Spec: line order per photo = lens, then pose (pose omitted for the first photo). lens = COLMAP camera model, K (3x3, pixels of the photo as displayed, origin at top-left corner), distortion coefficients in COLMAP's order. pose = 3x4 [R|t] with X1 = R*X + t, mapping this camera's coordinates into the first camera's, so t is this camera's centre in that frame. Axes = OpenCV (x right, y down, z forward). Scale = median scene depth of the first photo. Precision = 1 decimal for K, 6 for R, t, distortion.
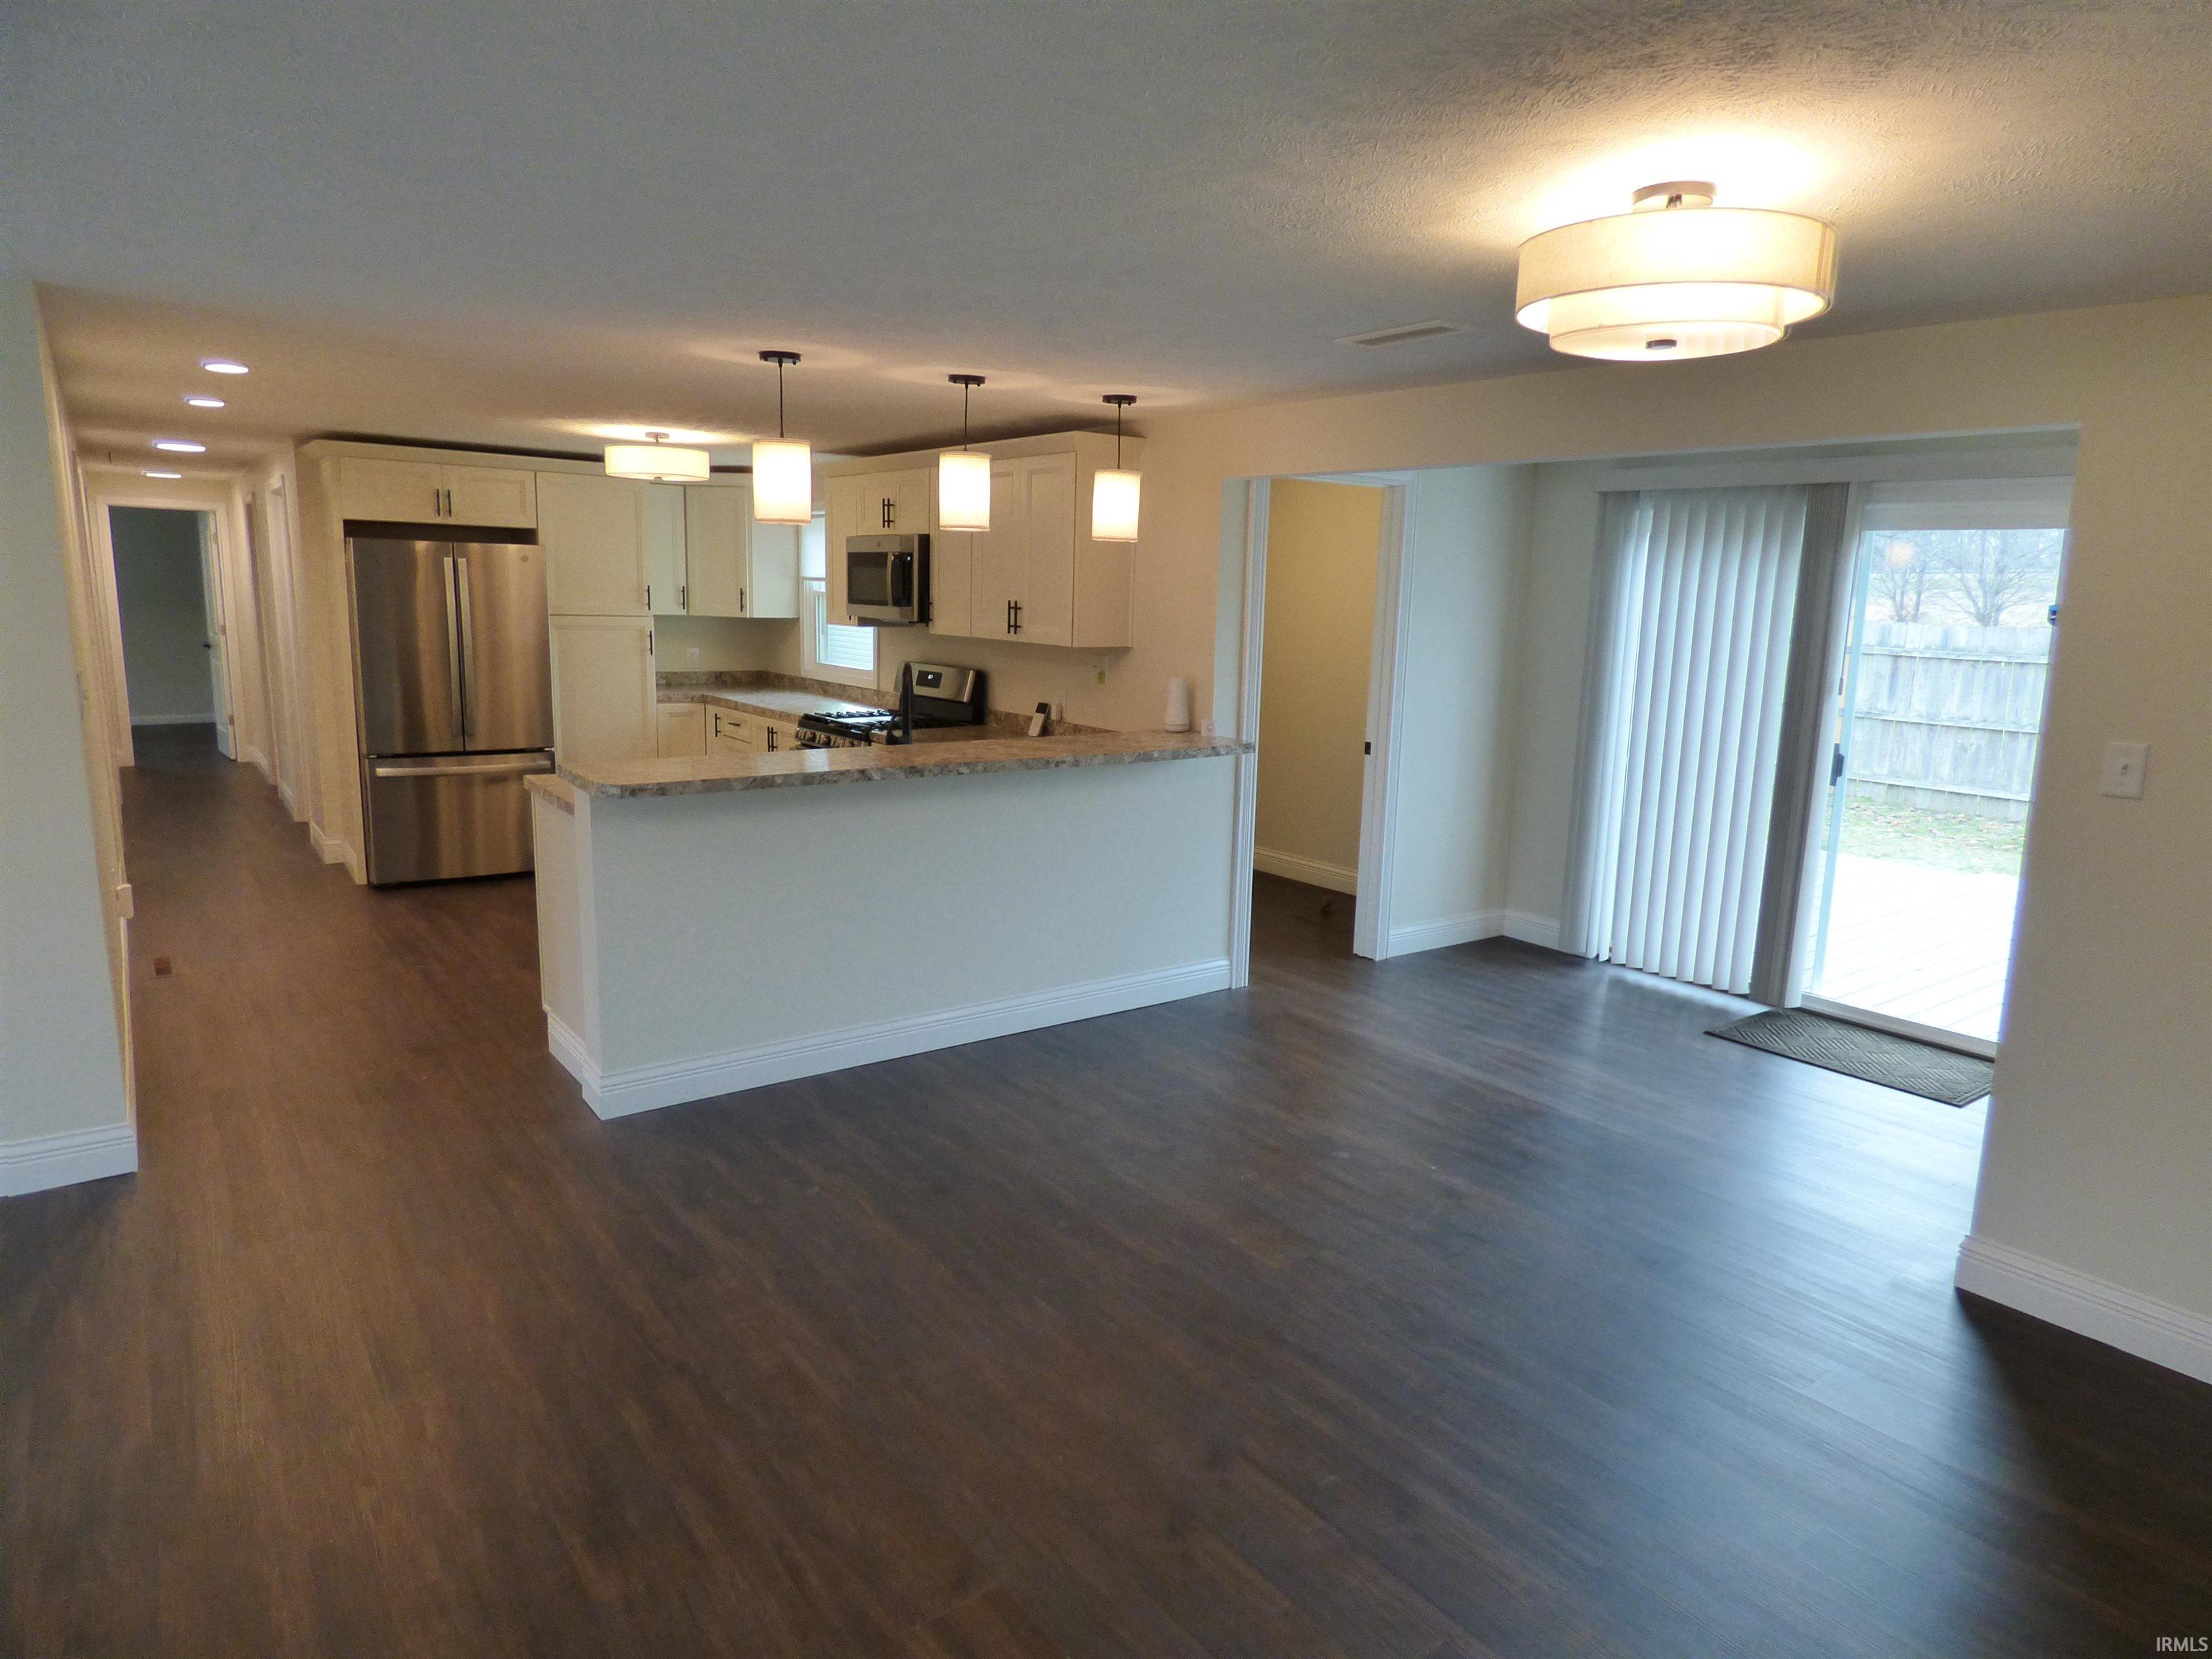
lens RADIAL K [[1316.0, 0, 1106.0], [0, 1316.0, 829.5], [0, 0, 1]] dist [0.001270, -0.047245]
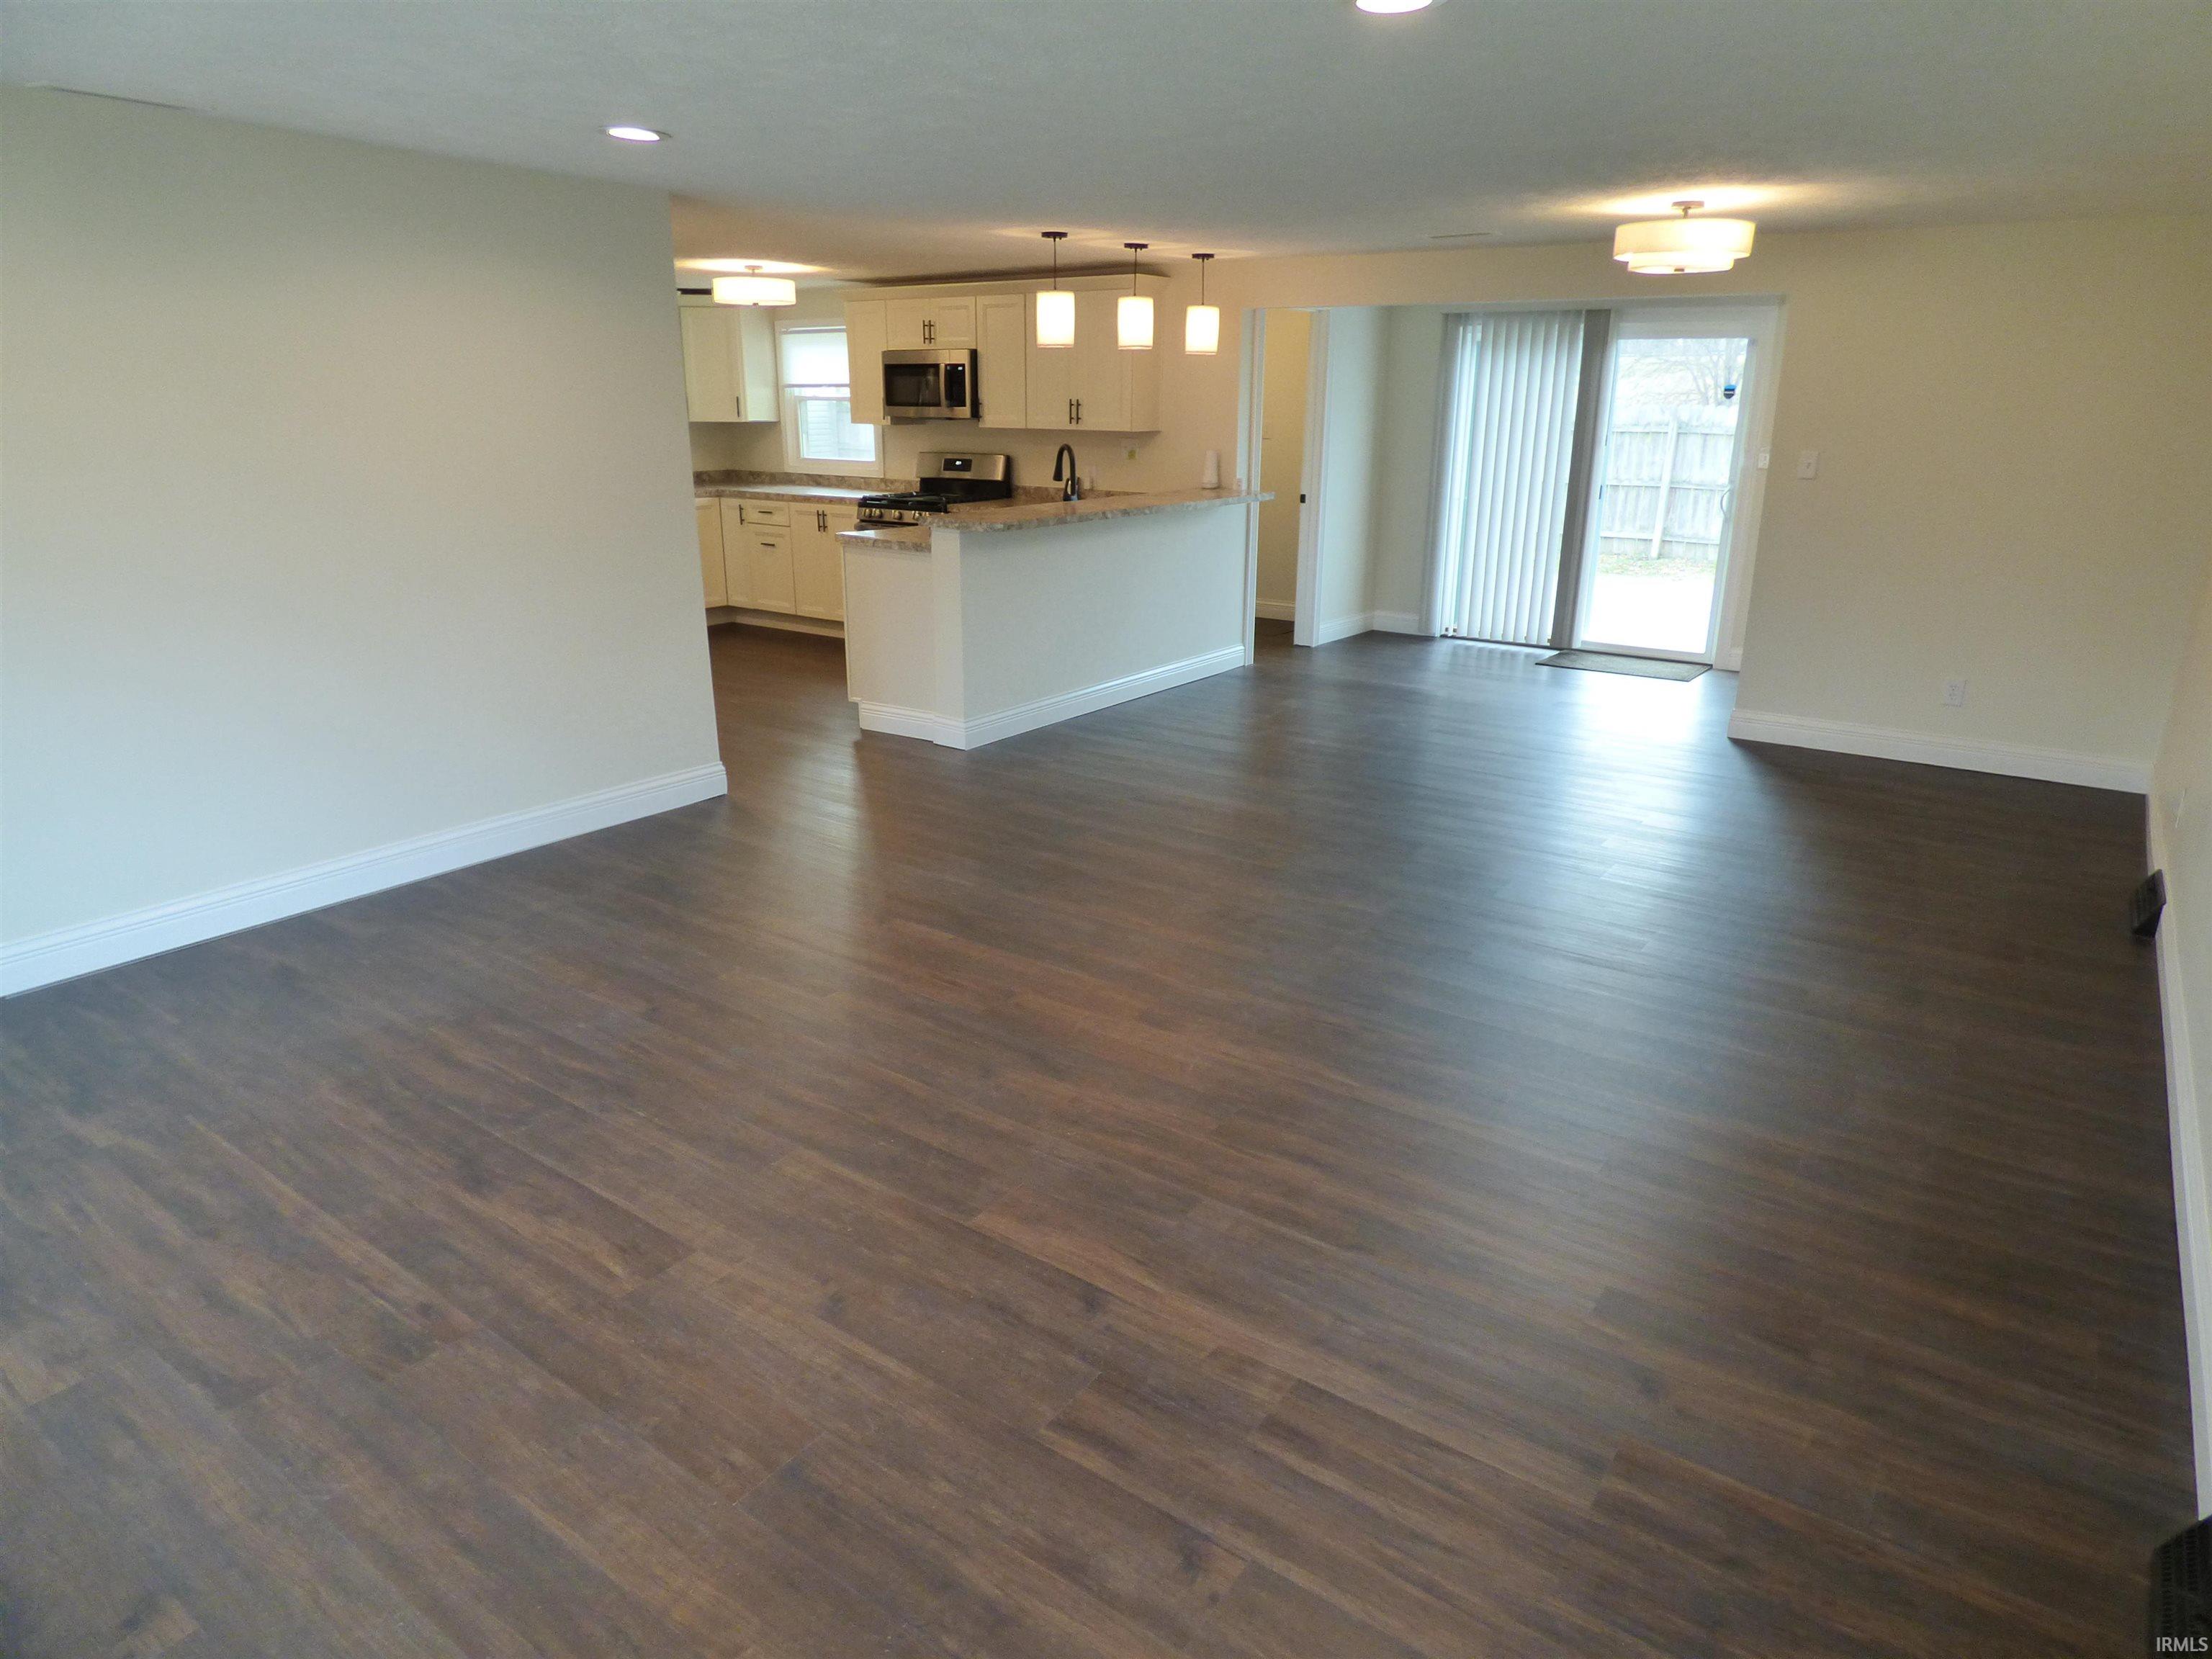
lens RADIAL K [[1312.8, 0, 1106.0], [0, 1312.8, 829.5], [0, 0, 1]] dist [0.000029, 0.000499]
pose [[0.953717, -0.113445, 0.278484, -0.445910], [0.073438, 0.985934, 0.150138, 0.062689], [-0.291600, -0.122738, 0.948633, -0.347986]]
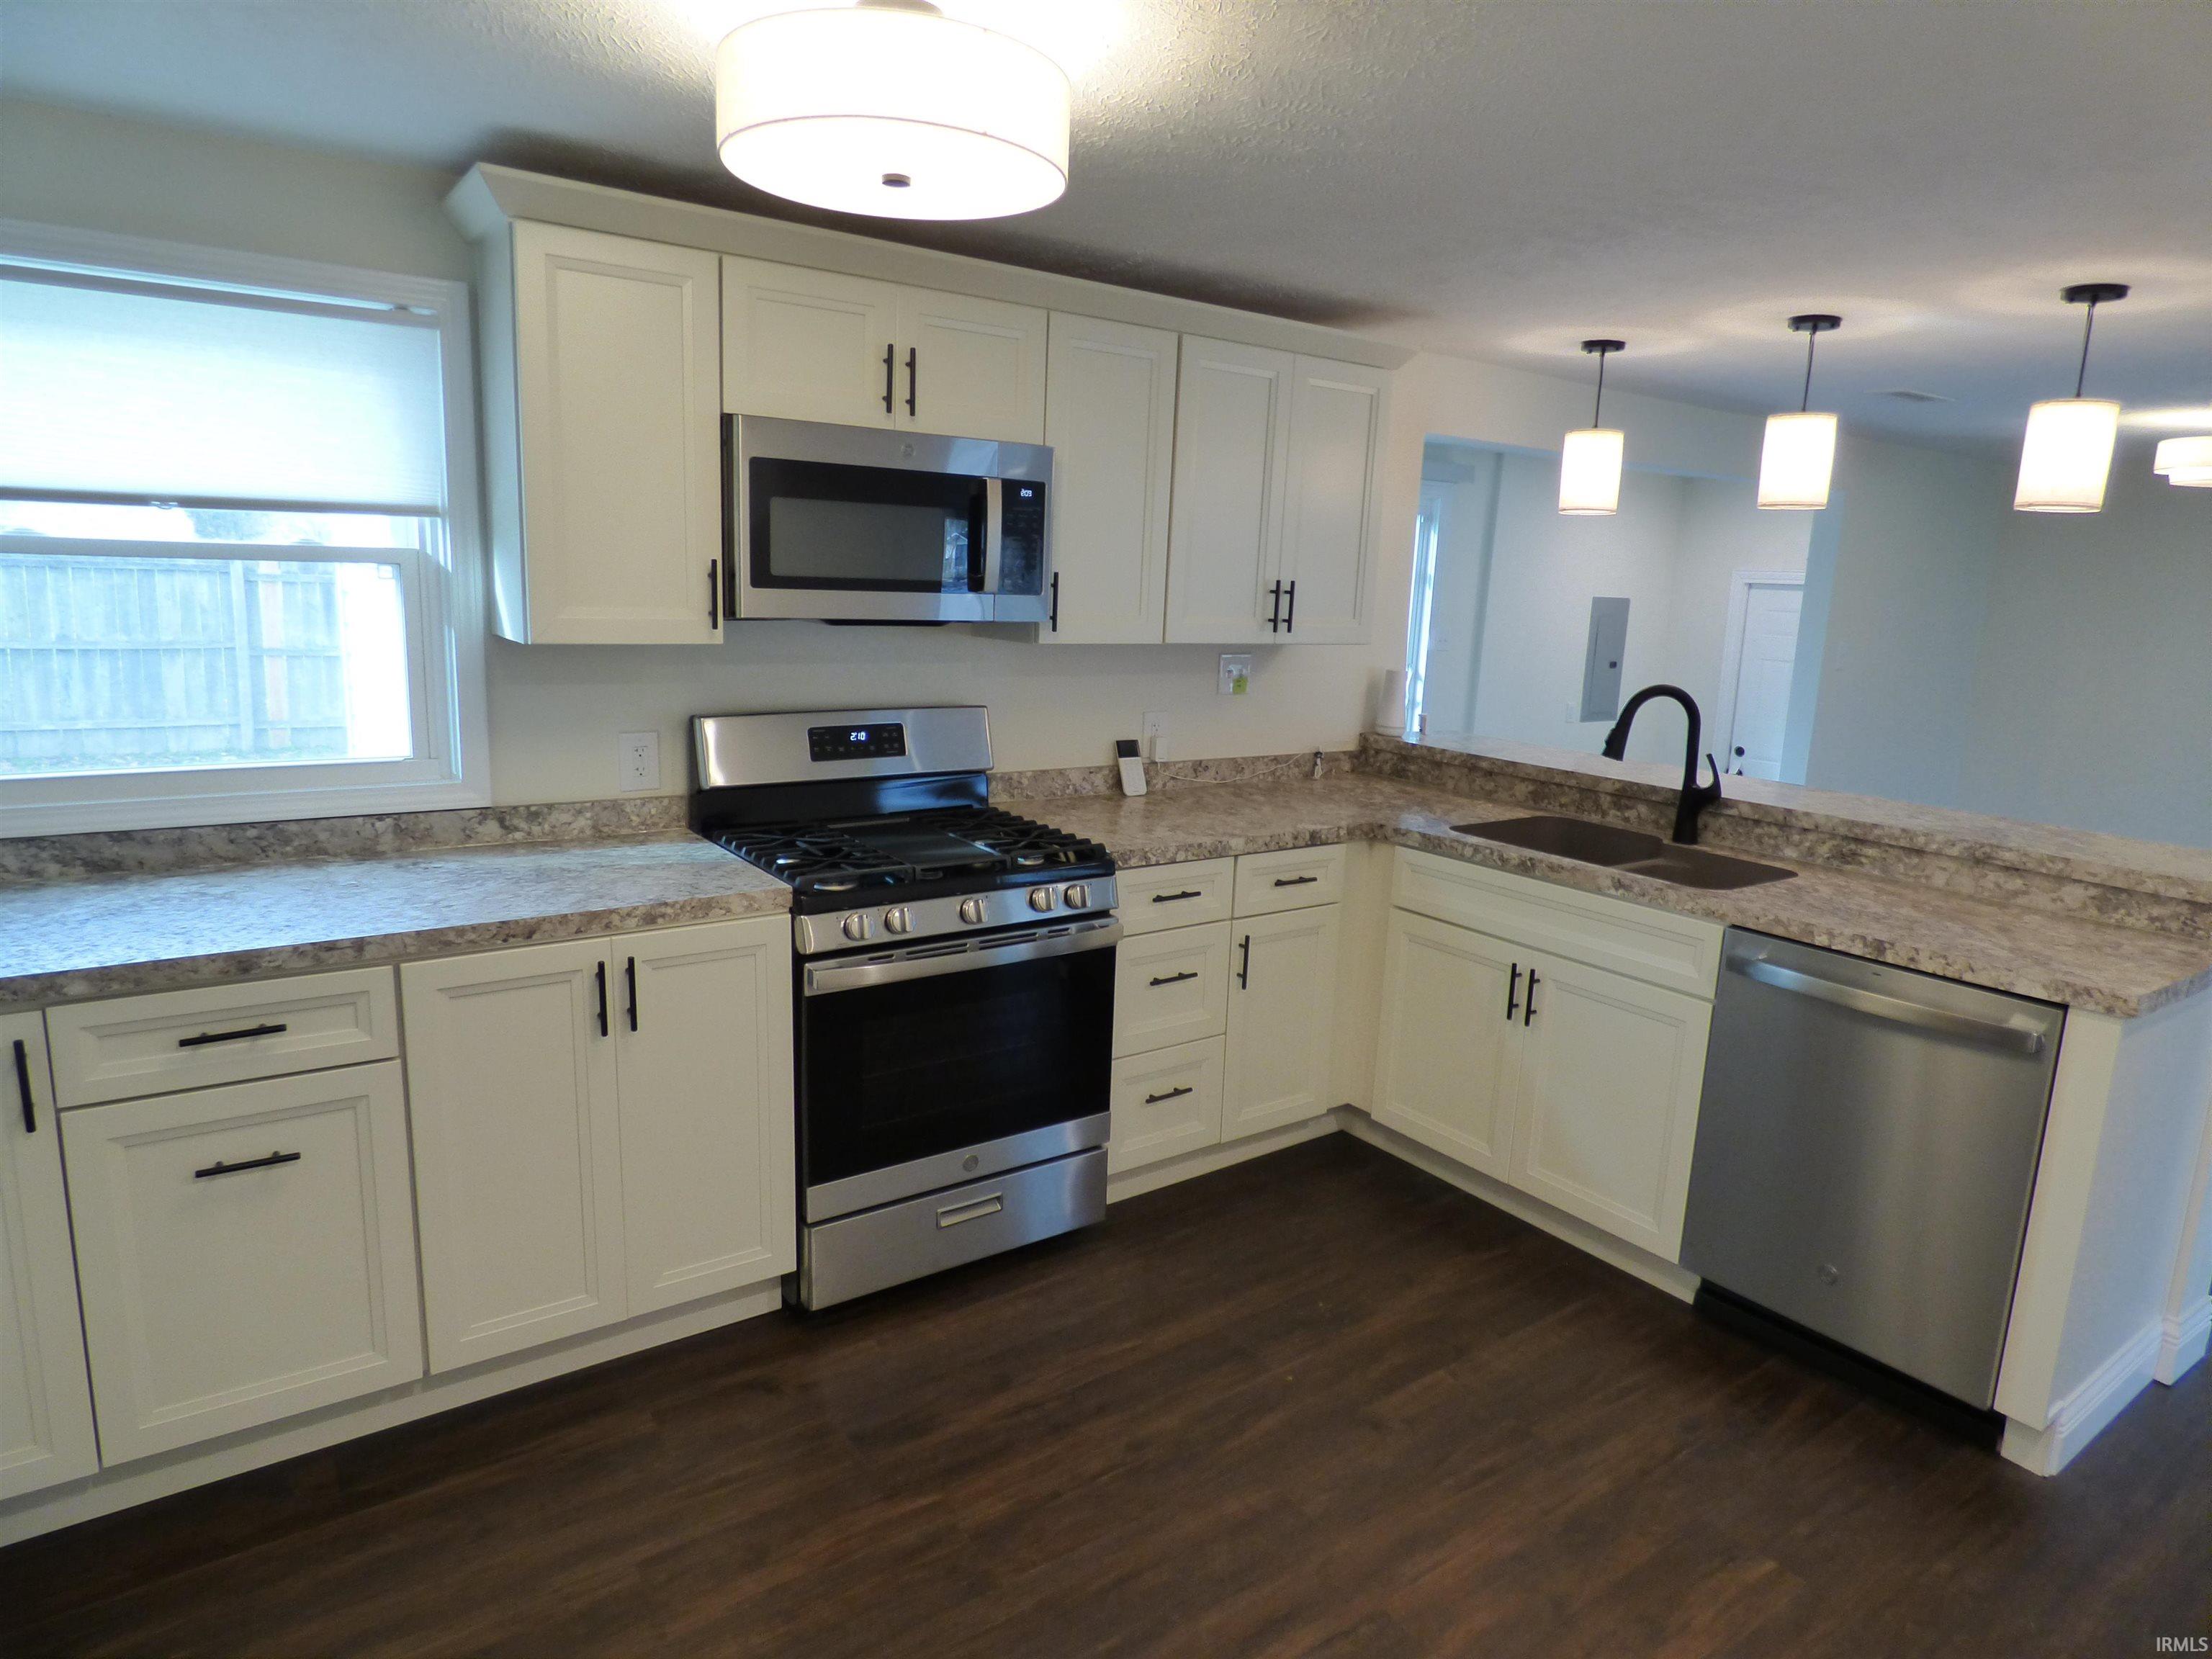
lens RADIAL K [[1316.0, 0, 1106.0], [0, 1316.0, 829.5], [0, 0, 1]] dist [0.001270, -0.047245]
pose [[0.029492, -0.219660, 0.975131, -0.675906], [0.145588, 0.966096, 0.213221, -0.193746], [-0.988906, 0.135679, 0.060472, 1.002466]]
